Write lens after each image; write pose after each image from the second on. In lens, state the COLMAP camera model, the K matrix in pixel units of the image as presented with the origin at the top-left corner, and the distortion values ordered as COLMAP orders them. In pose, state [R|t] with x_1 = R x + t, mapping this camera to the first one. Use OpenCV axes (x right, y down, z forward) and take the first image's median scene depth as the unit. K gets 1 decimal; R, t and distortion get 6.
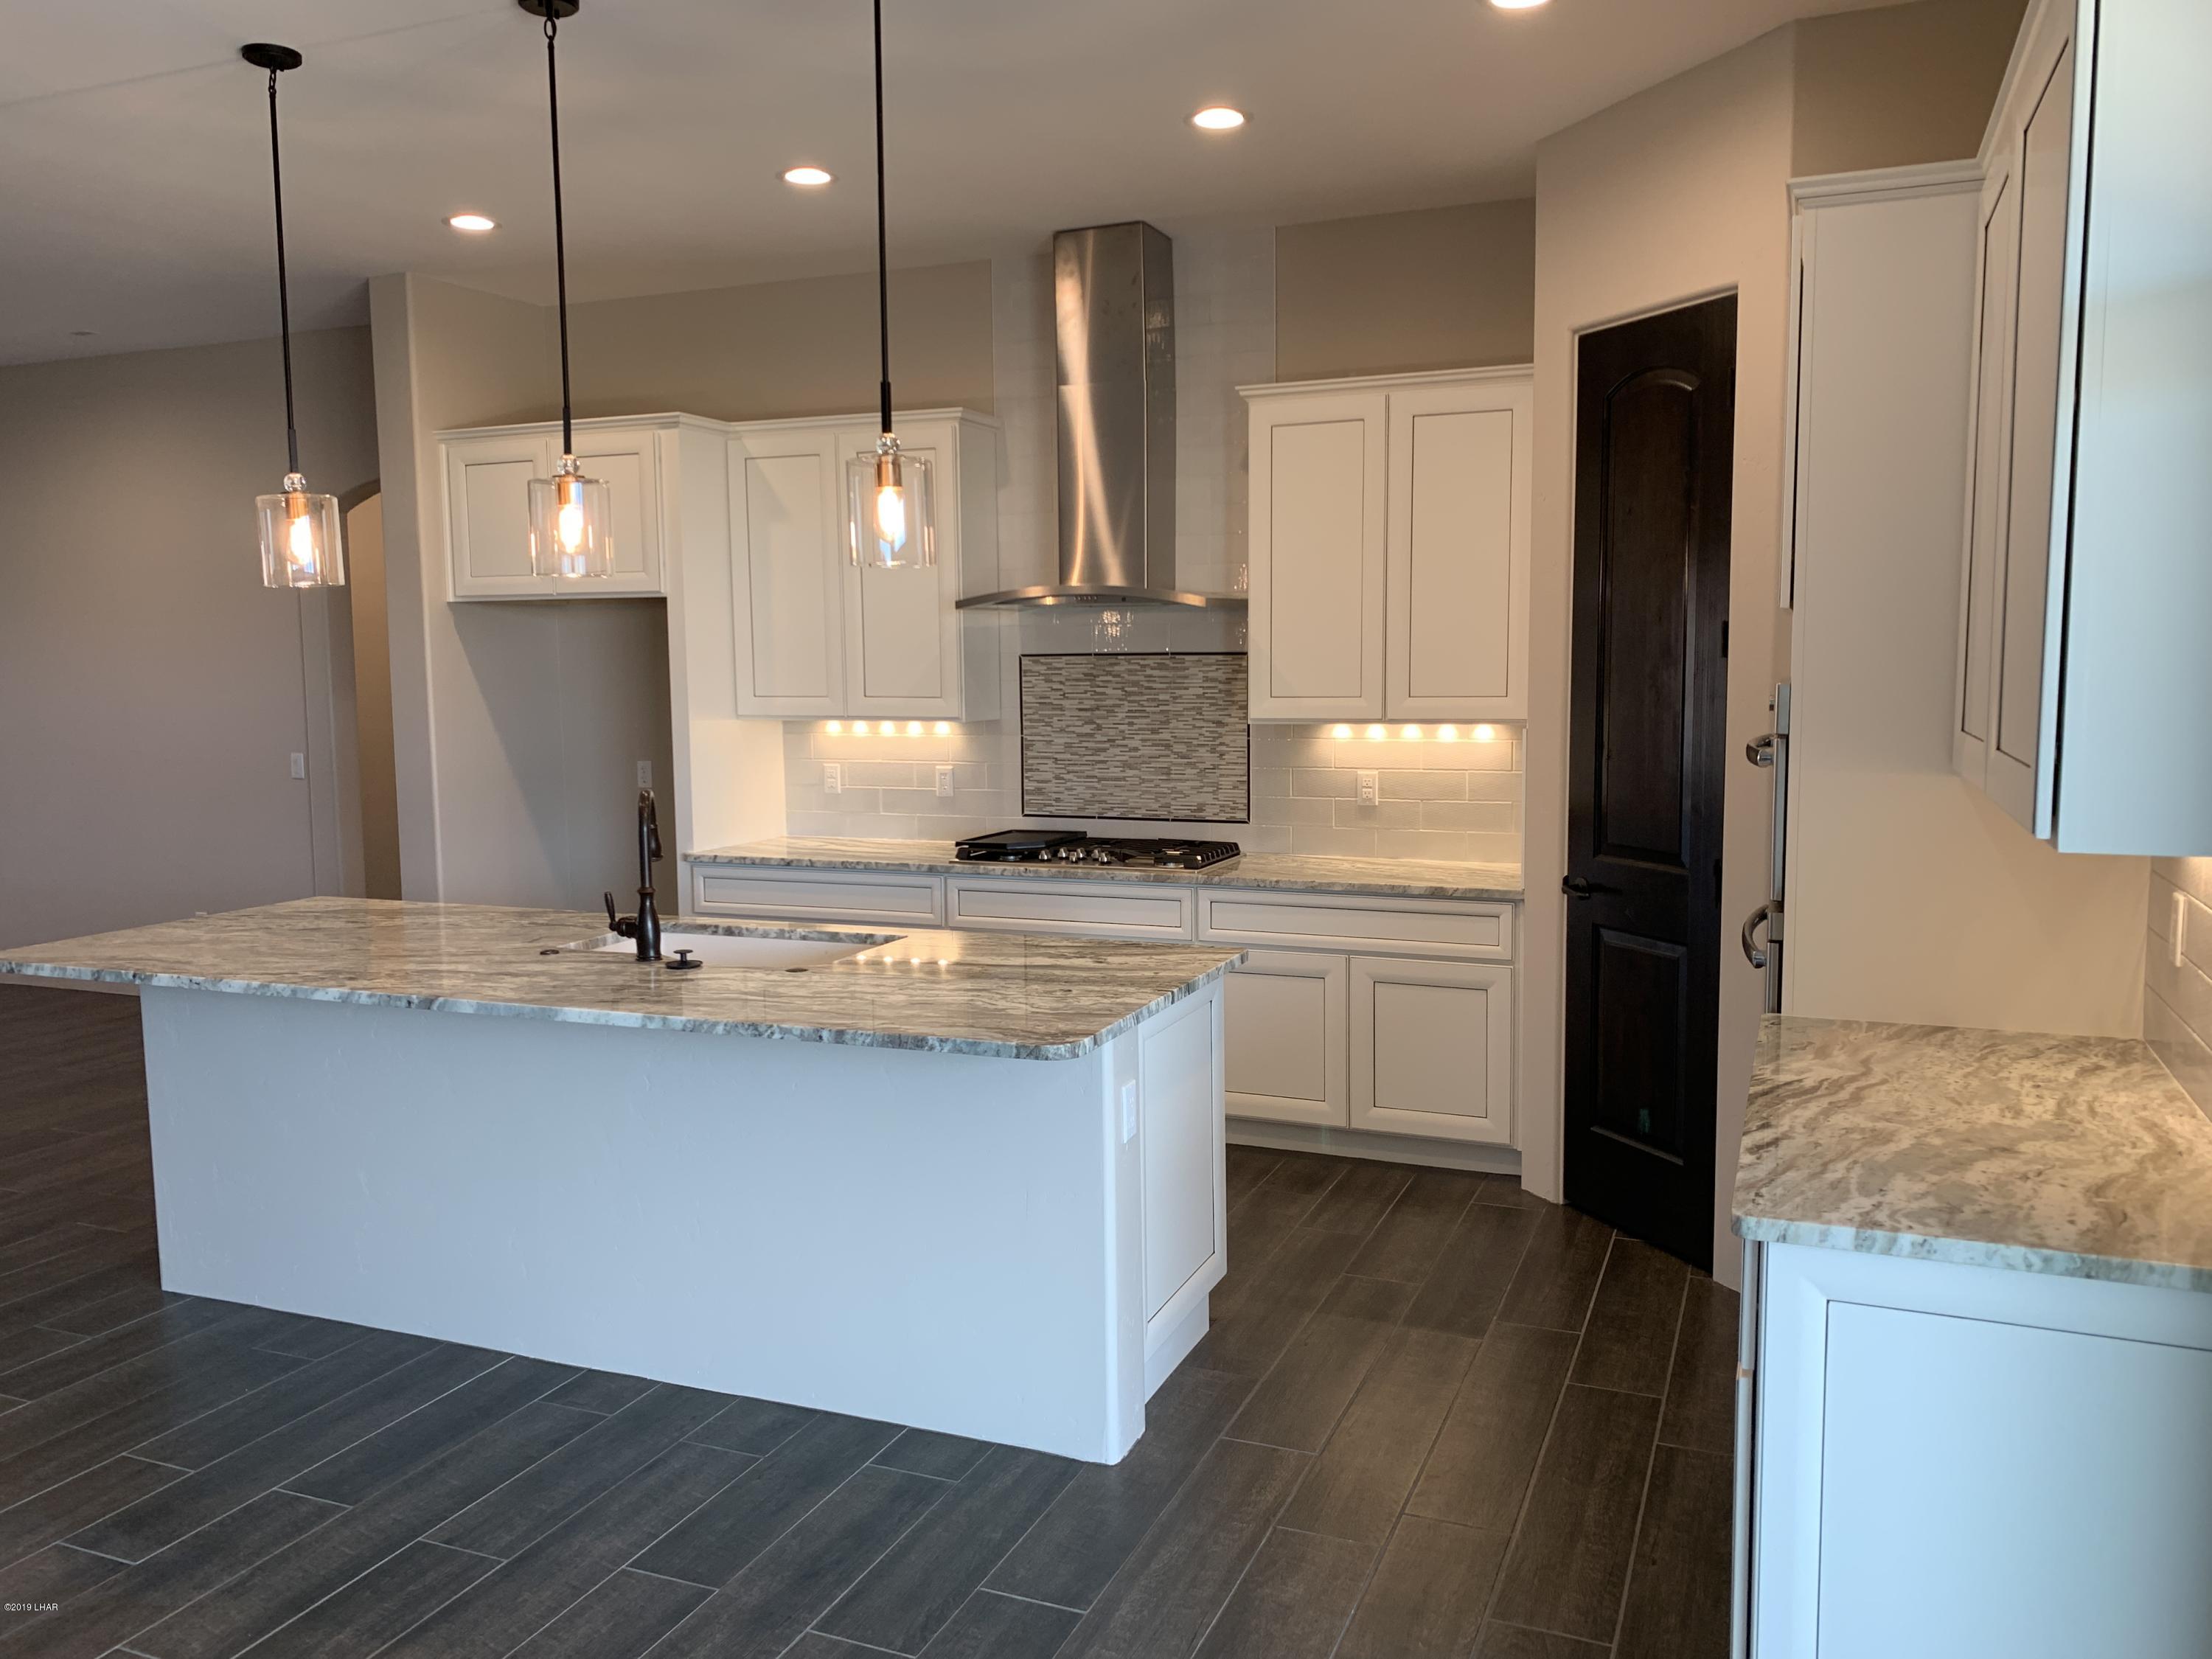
lens RADIAL K [[1686.3, 0, 1106.0], [0, 1686.3, 829.5], [0, 0, 1]] dist [0.005599, -0.005359]
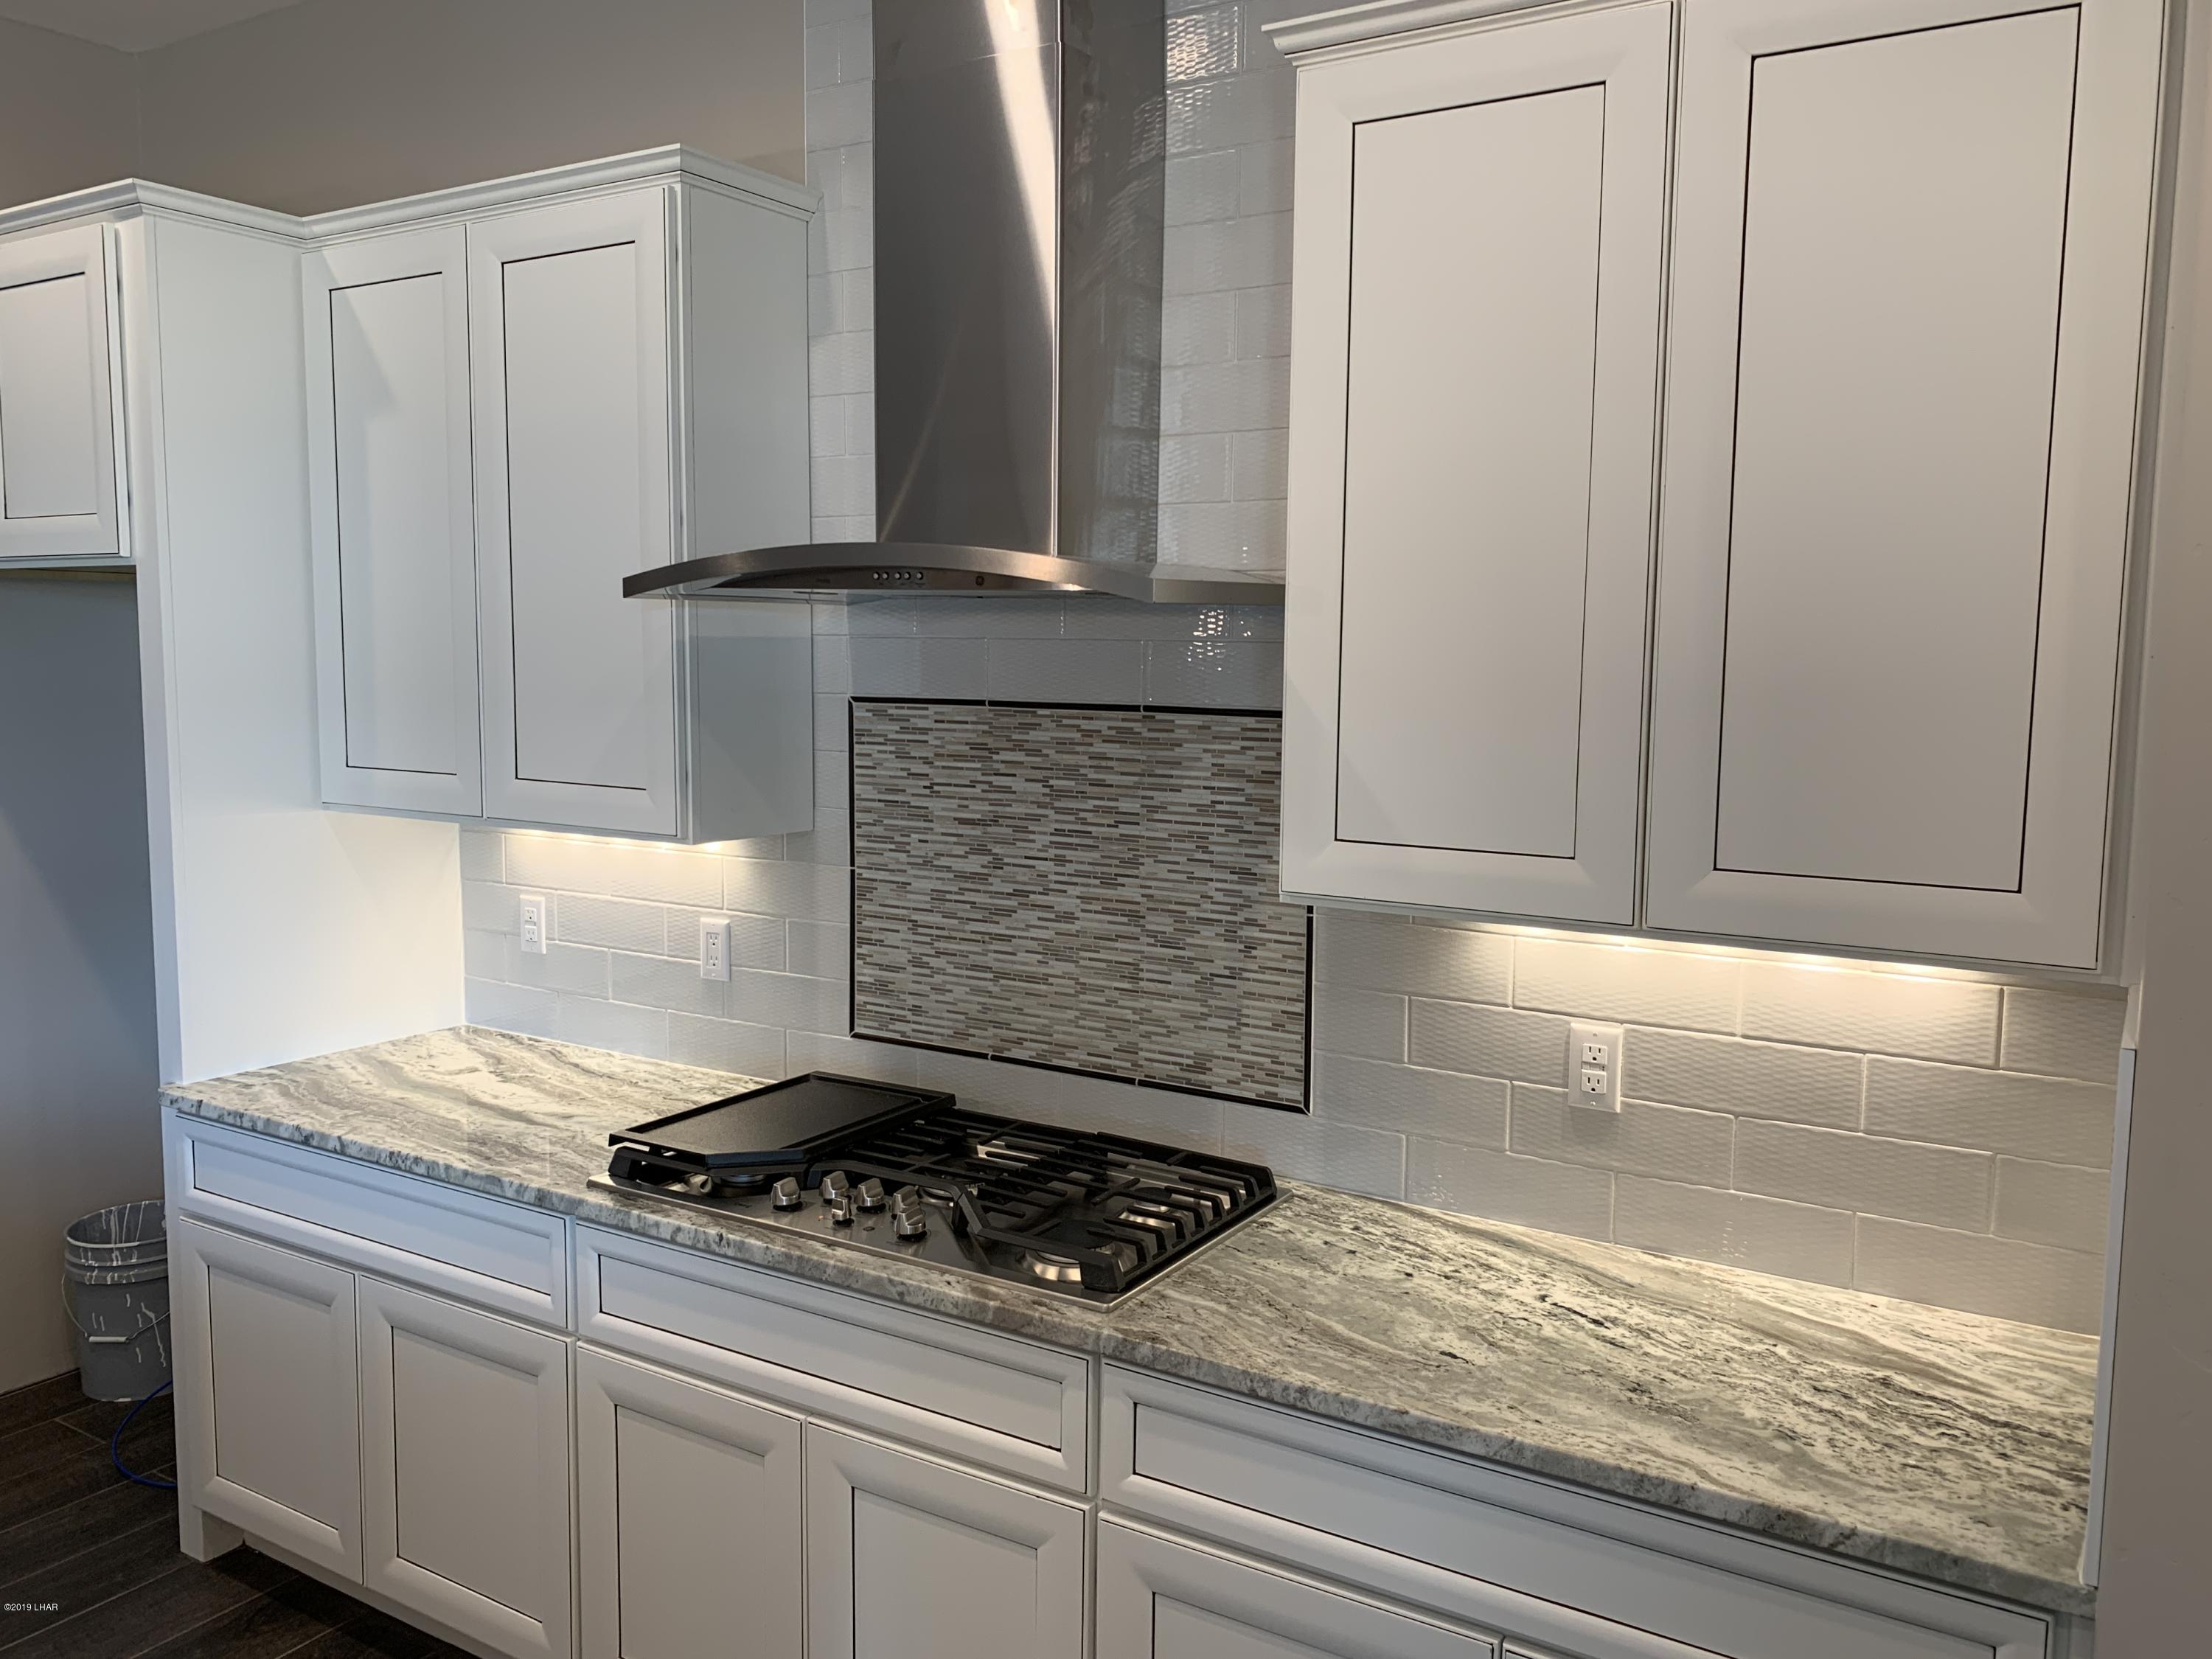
lens RADIAL K [[1681.5, 0, 1106.0], [0, 1681.5, 829.5], [0, 0, 1]] dist [0.011470, -0.070884]
pose [[0.987607, 0.037229, -0.152471, 0.095147], [-0.036987, 0.999306, 0.004429, -0.073665], [0.152530, 0.001266, 0.988298, 0.563282]]
